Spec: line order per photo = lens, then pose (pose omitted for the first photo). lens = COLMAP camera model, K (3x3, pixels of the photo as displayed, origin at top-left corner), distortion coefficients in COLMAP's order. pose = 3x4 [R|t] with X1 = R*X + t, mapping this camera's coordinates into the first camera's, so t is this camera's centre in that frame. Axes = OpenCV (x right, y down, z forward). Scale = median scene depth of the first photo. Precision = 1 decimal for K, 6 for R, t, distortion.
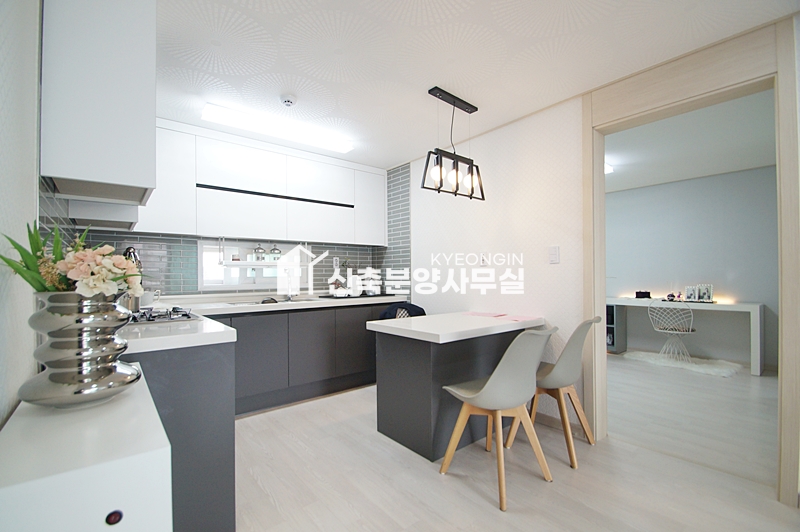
lens RADIAL K [[353.4, 0, 400.0], [0, 353.4, 274.5], [0, 0, 1]] dist [-0.019530, -0.001100]
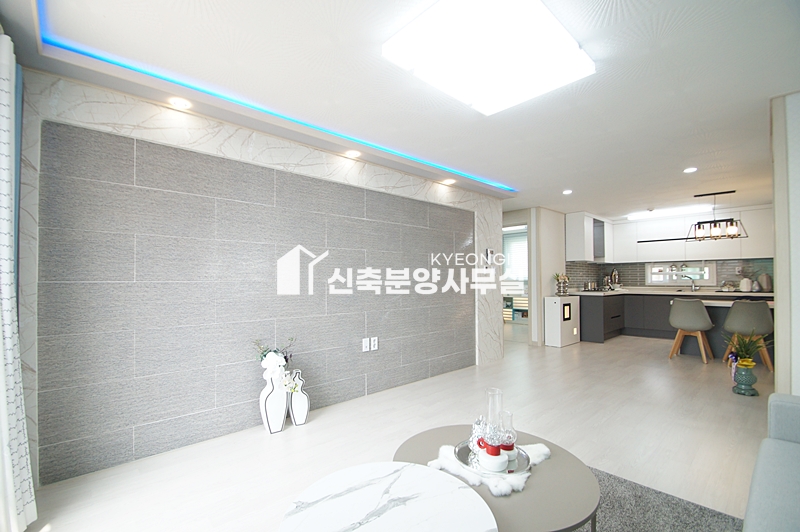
lens RADIAL K [[355.0, 0, 426.8], [0, 355.0, 272.6], [0, 0, 1]] dist [-0.002297, -0.000672]
pose [[0.078933, -0.013897, -0.996783, 1.634575], [0.001168, 0.999903, -0.013848, -0.005596], [0.996879, -0.000071, 0.078941, -0.660450]]
